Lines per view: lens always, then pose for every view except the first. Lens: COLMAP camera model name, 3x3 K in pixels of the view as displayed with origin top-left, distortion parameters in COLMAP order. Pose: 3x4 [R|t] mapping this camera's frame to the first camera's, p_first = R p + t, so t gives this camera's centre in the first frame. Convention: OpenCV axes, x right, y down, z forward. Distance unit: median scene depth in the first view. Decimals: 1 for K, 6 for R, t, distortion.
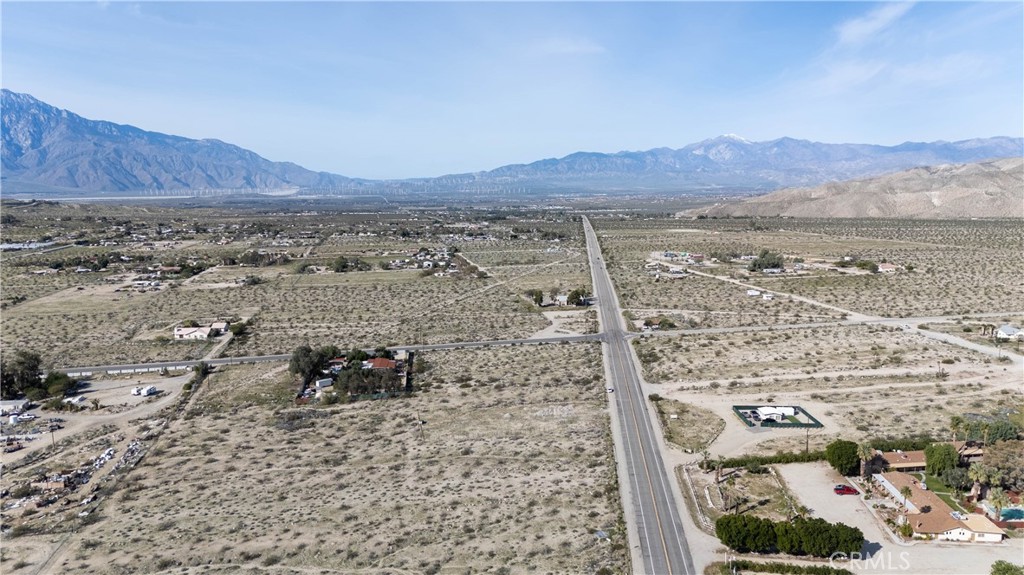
lens RADIAL K [[748.7, 0, 509.3], [0, 748.7, 286.9], [0, 0, 1]] dist [0.093565, -0.098484]
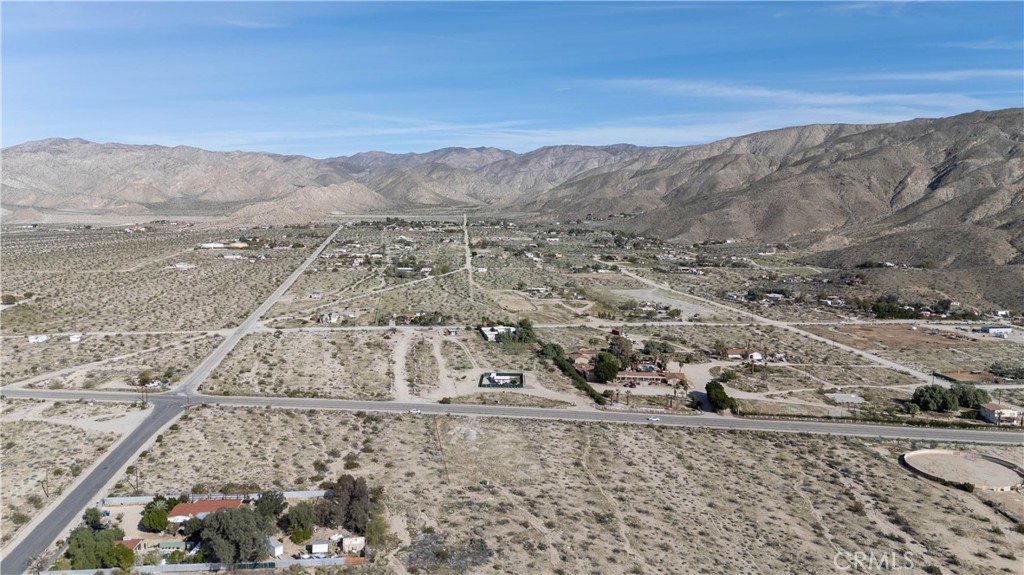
lens RADIAL K [[748.7, 0, 509.3], [0, 748.7, 286.9], [0, 0, 1]] dist [0.093565, -0.098484]
pose [[0.016549, -0.108204, 0.993991, -0.985208], [0.129648, 0.985967, 0.105172, -0.139593], [-0.991422, 0.127128, 0.030345, 0.924038]]
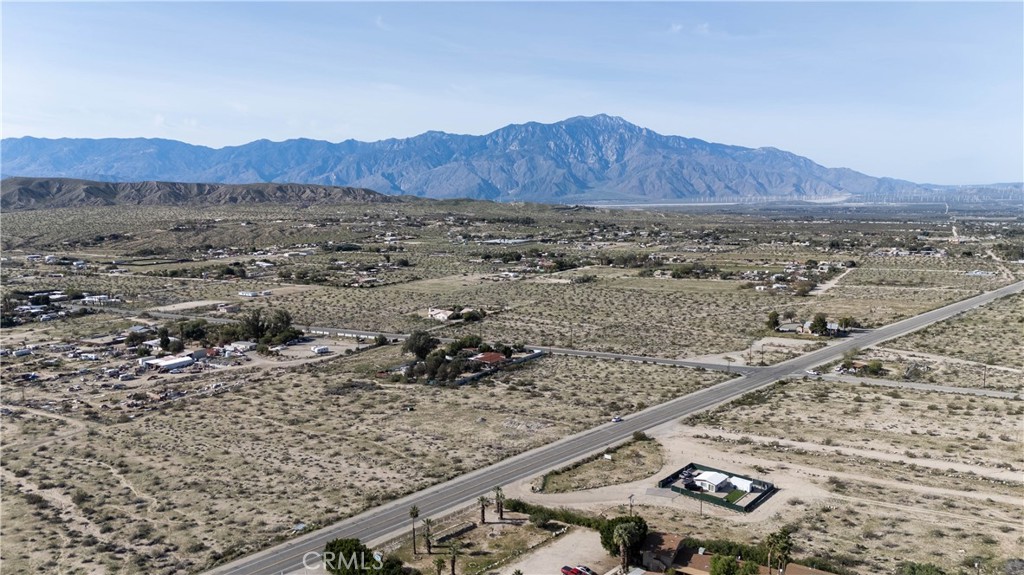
lens RADIAL K [[748.7, 0, 509.3], [0, 748.7, 286.9], [0, 0, 1]] dist [0.093565, -0.098484]
pose [[0.766361, 0.083437, -0.636968, 0.664933], [-0.089446, 0.995730, 0.022817, -0.030725], [0.636152, 0.039488, 0.770552, 0.259650]]
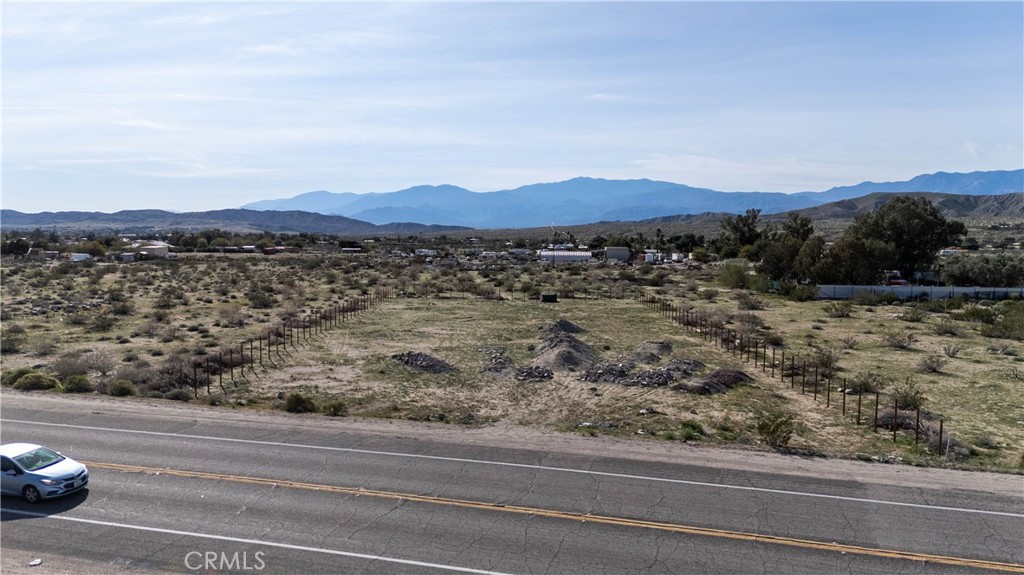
lens RADIAL K [[748.7, 0, 509.3], [0, 748.7, 286.9], [0, 0, 1]] dist [0.093565, -0.098484]
pose [[-0.194438, 0.085125, -0.977214, 0.247053], [-0.144431, 0.982885, 0.114357, 0.136392], [0.970224, 0.163375, -0.178815, 1.055903]]
